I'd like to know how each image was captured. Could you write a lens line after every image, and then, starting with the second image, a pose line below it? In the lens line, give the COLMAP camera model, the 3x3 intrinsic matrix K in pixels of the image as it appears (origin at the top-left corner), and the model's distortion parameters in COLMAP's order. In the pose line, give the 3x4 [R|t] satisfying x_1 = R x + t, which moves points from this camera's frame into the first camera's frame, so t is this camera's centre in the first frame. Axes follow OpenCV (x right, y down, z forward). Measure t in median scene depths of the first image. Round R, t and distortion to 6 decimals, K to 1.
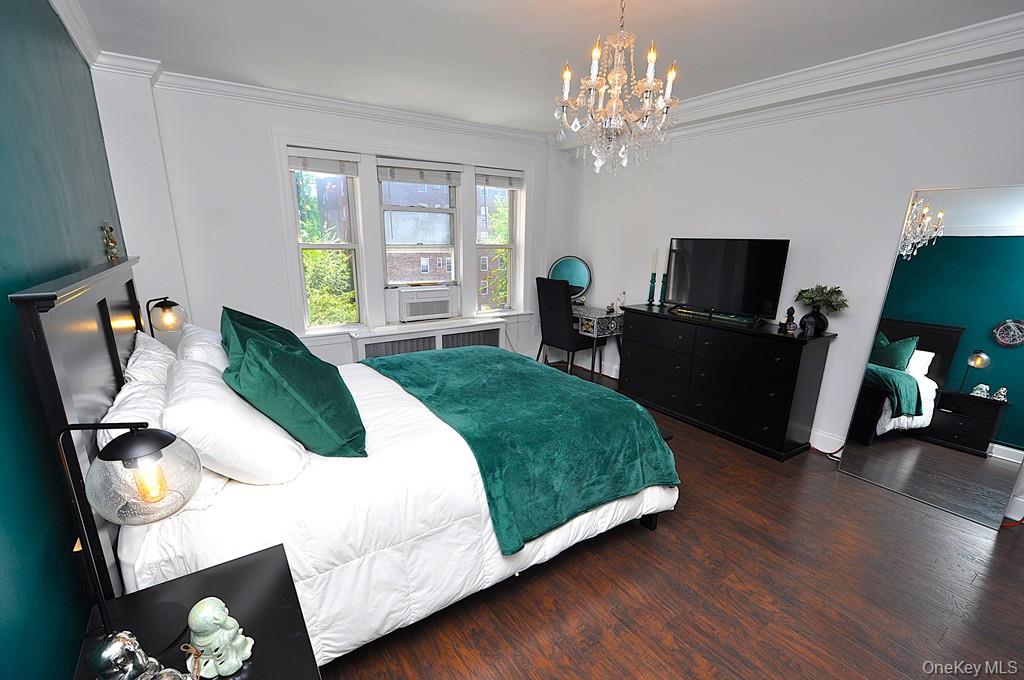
lens RADIAL K [[451.6, 0, 514.0], [0, 451.6, 357.6], [0, 0, 1]] dist [-0.000484, -0.000224]
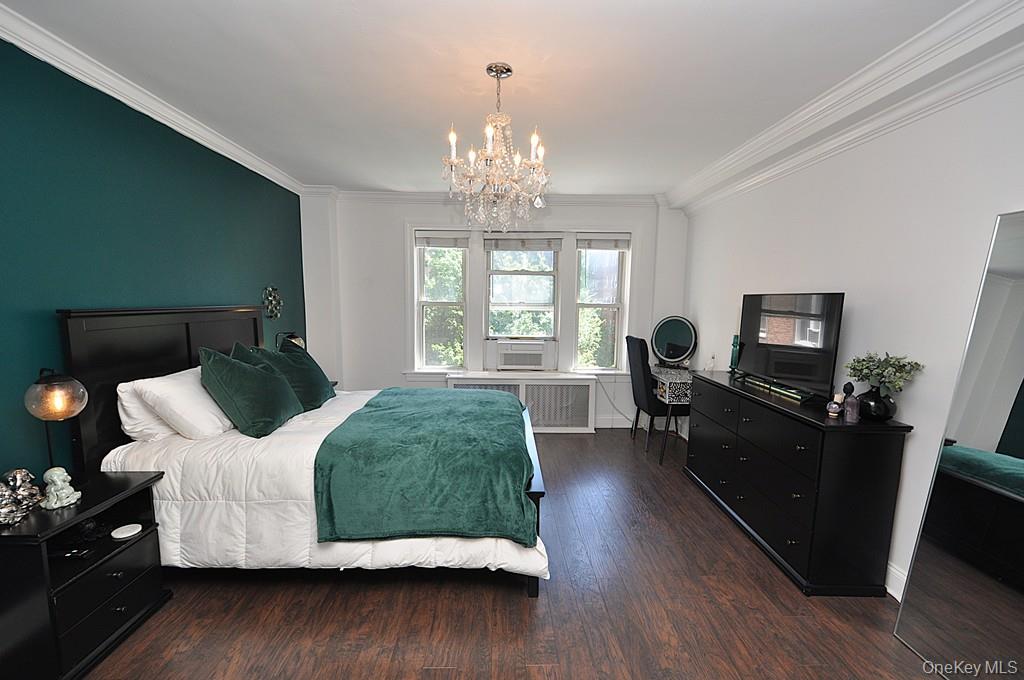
lens RADIAL K [[451.6, 0, 514.0], [0, 451.6, 357.6], [0, 0, 1]] dist [-0.000484, -0.000224]
pose [[0.839703, 0.066772, -0.538925, 0.395164], [-0.142906, 0.984603, -0.100671, -0.000563], [0.523905, 0.161549, 0.836316, 0.071511]]
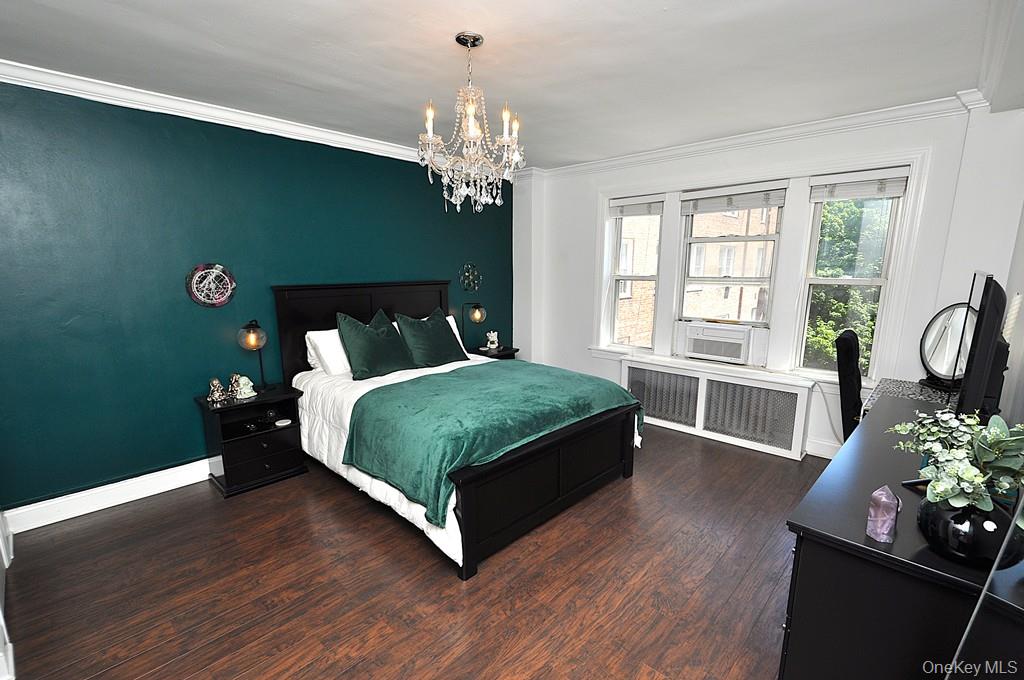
lens RADIAL K [[466.6, 0, 510.0], [0, 466.6, 355.4], [0, 0, 1]] dist [0.011755, -0.000278]
pose [[0.207850, 0.176893, -0.962033, 0.629382], [-0.250150, 0.960420, 0.122550, -0.110020], [0.945634, 0.215181, 0.243873, 0.406033]]
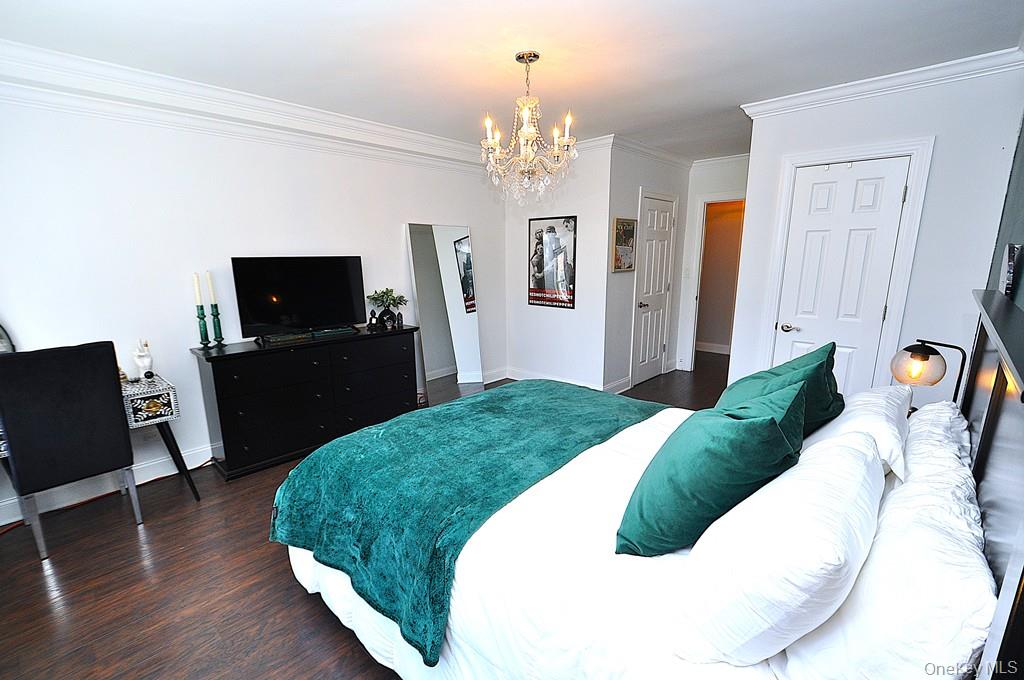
lens RADIAL K [[451.6, 0, 514.0], [0, 451.6, 357.6], [0, 0, 1]] dist [-0.000484, -0.000224]
pose [[-0.219321, -0.237939, 0.946194, -0.483695], [0.255254, 0.922034, 0.291030, -0.181254], [-0.941671, 0.305349, -0.141486, 0.612755]]
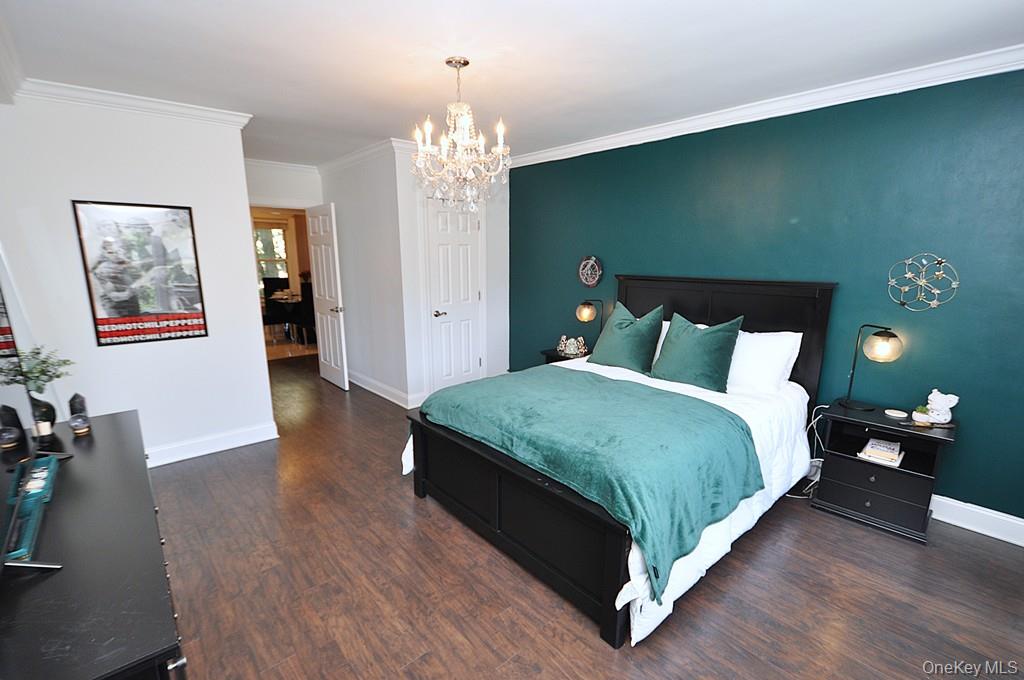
lens RADIAL K [[466.6, 0, 510.0], [0, 466.6, 355.4], [0, 0, 1]] dist [0.011755, -0.000278]
pose [[-0.993730, 0.009046, -0.111441, 0.103136], [-0.042824, 0.889920, 0.454103, -0.296296], [0.103281, 0.456028, -0.883952, 1.068514]]
